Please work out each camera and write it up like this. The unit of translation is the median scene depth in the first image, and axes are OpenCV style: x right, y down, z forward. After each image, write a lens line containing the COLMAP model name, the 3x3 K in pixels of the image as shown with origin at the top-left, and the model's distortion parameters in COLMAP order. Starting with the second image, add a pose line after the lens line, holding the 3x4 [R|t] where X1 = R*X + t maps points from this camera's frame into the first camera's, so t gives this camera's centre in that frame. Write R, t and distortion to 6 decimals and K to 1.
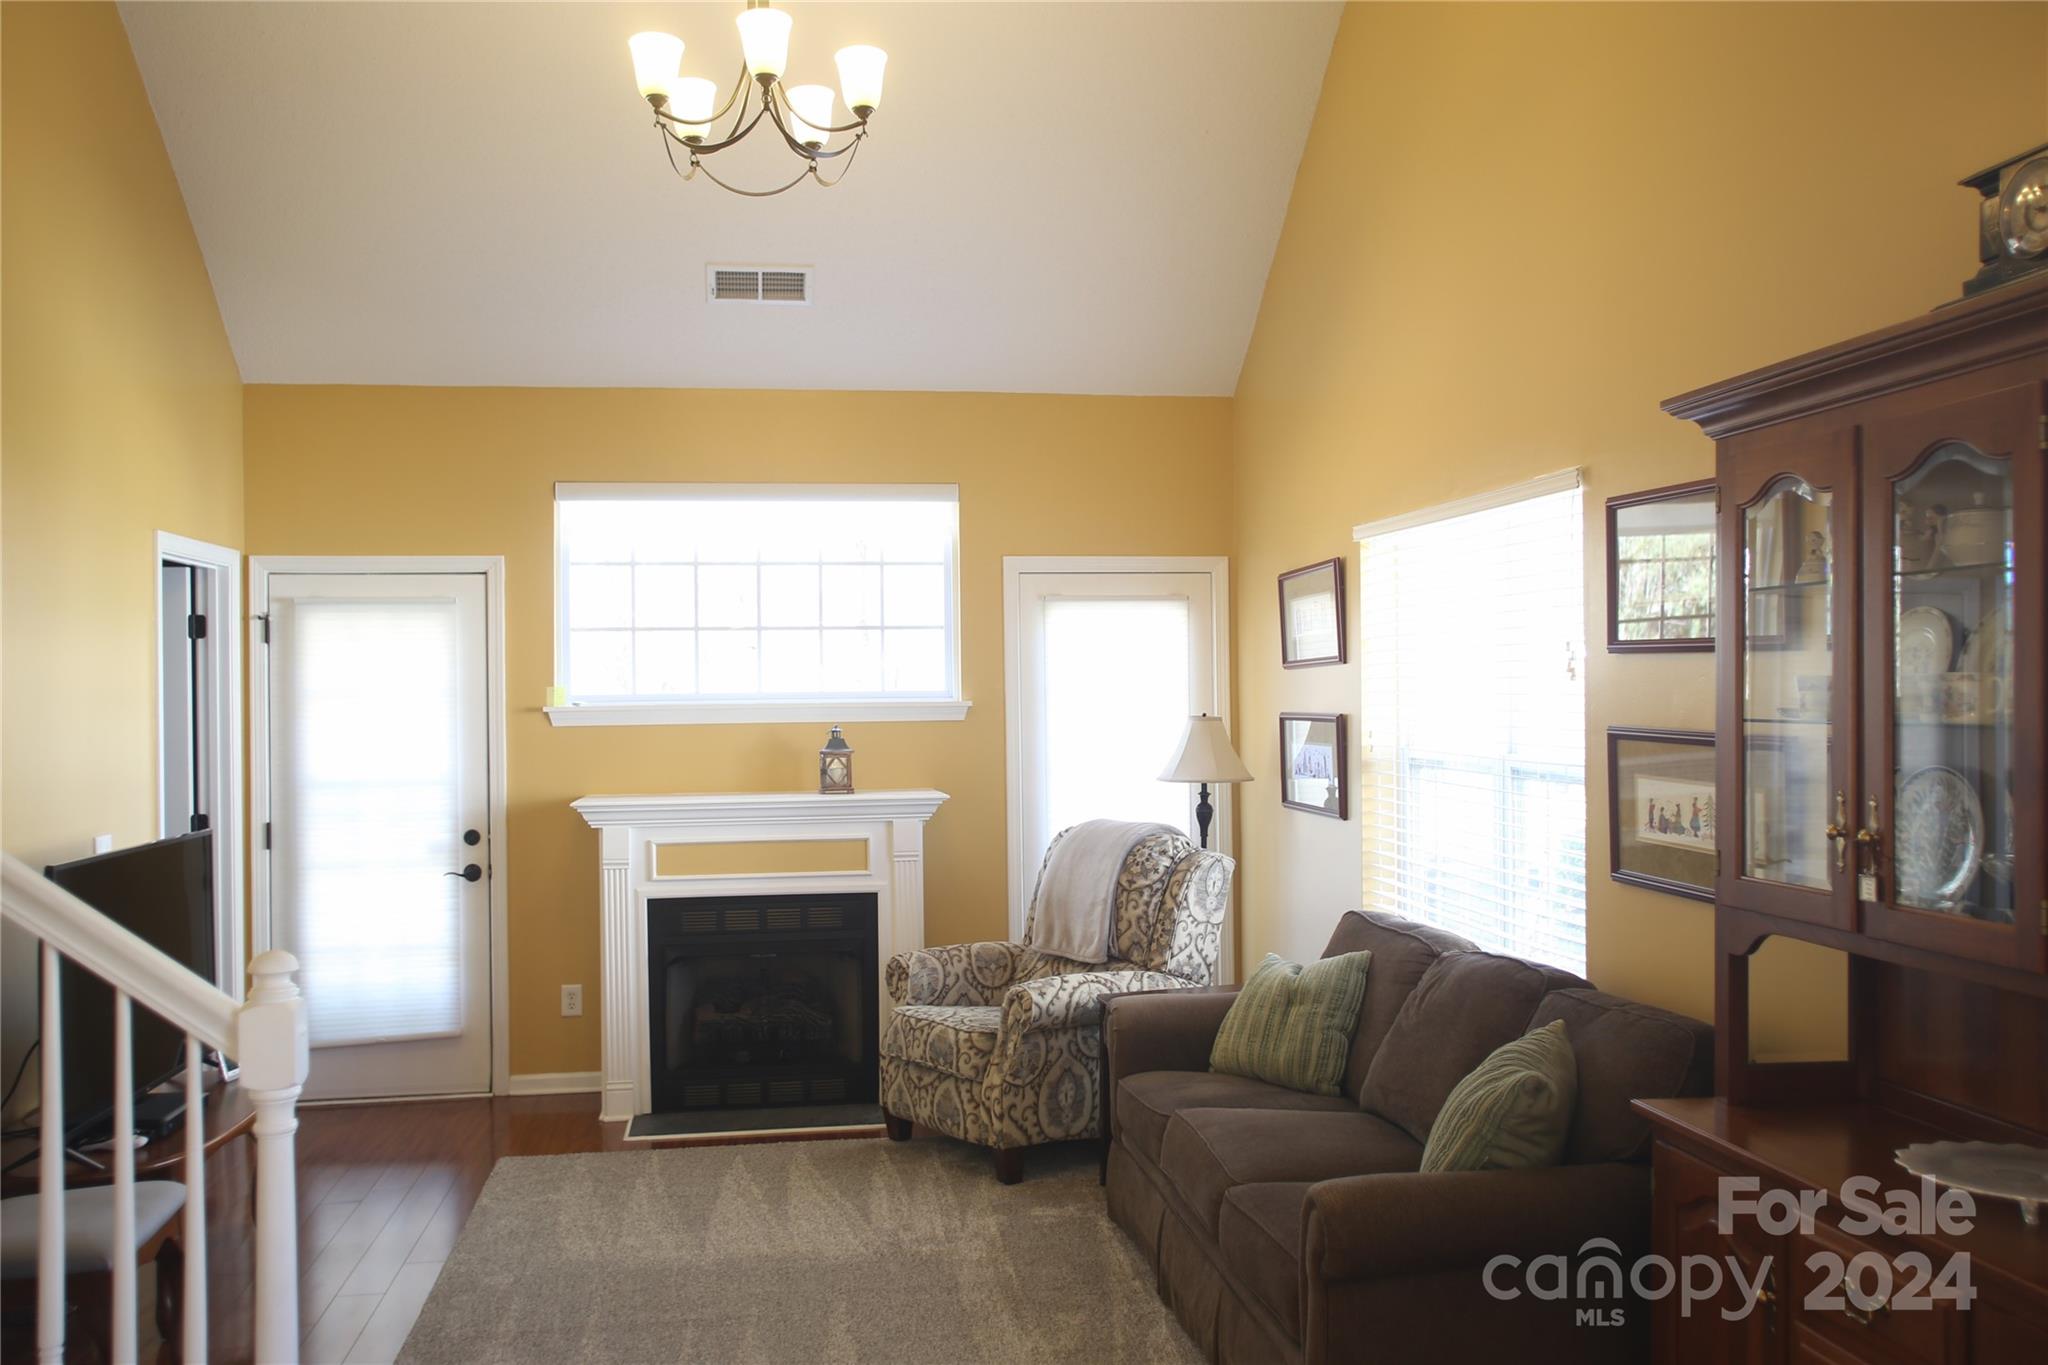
lens RADIAL K [[1744.5, 0, 1011.4], [0, 1744.5, 699.3], [0, 0, 1]] dist [-0.000228, -0.004496]
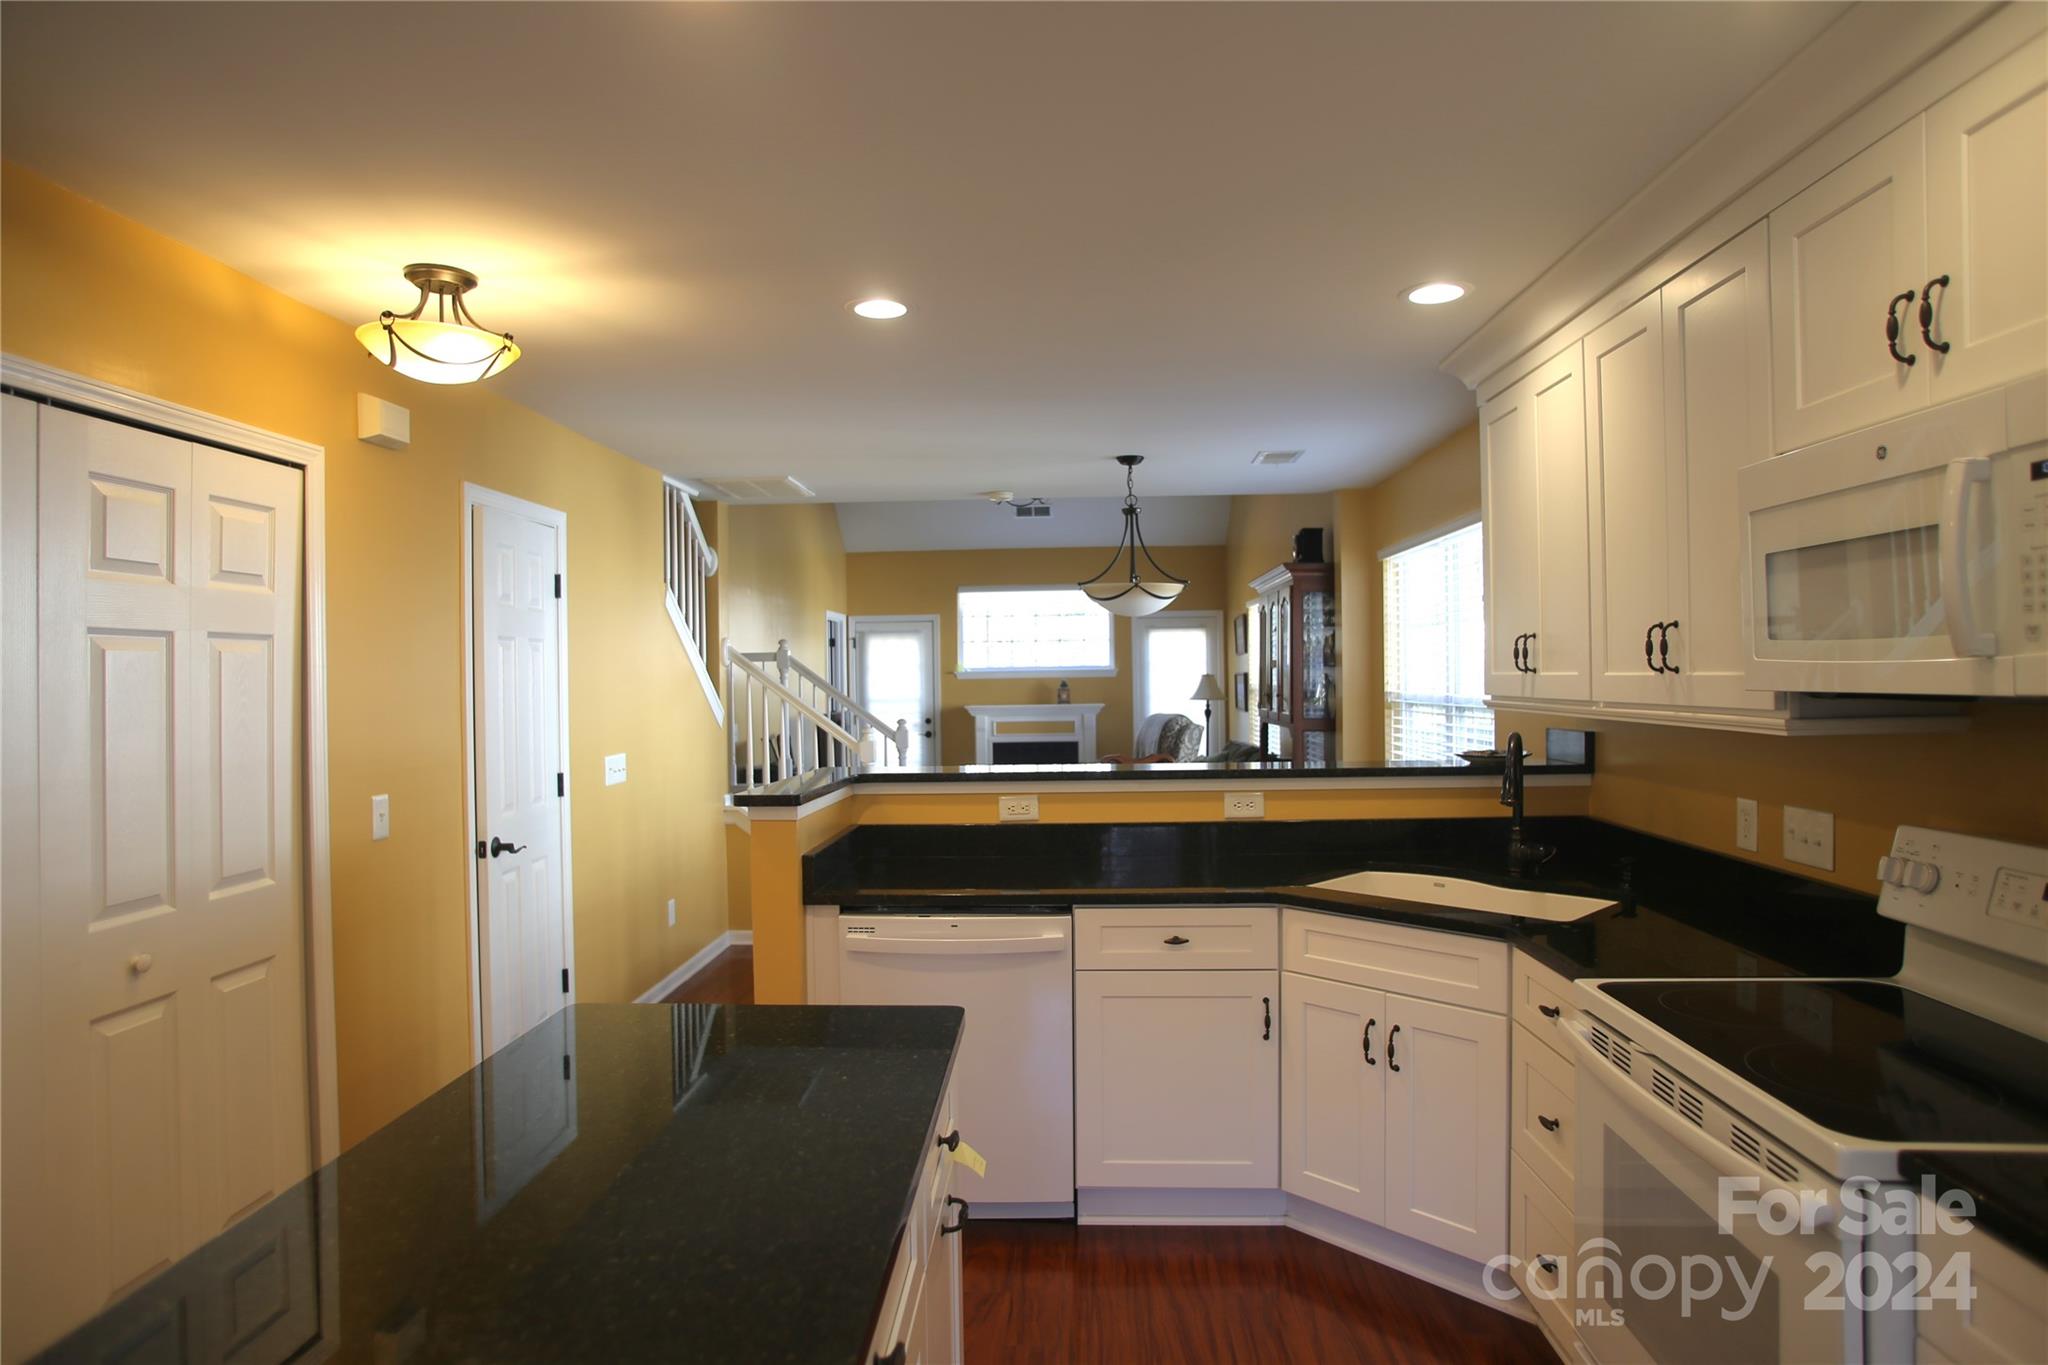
lens RADIAL K [[1200.9, 0, 1011.2], [0, 1200.9, 686.2], [0, 0, 1]] dist [-0.020163, 0.006976]
pose [[0.979030, -0.002882, -0.203696, 0.198561], [0.004930, 0.999942, 0.009546, 0.009906], [0.203656, -0.010350, 0.978988, -0.811913]]
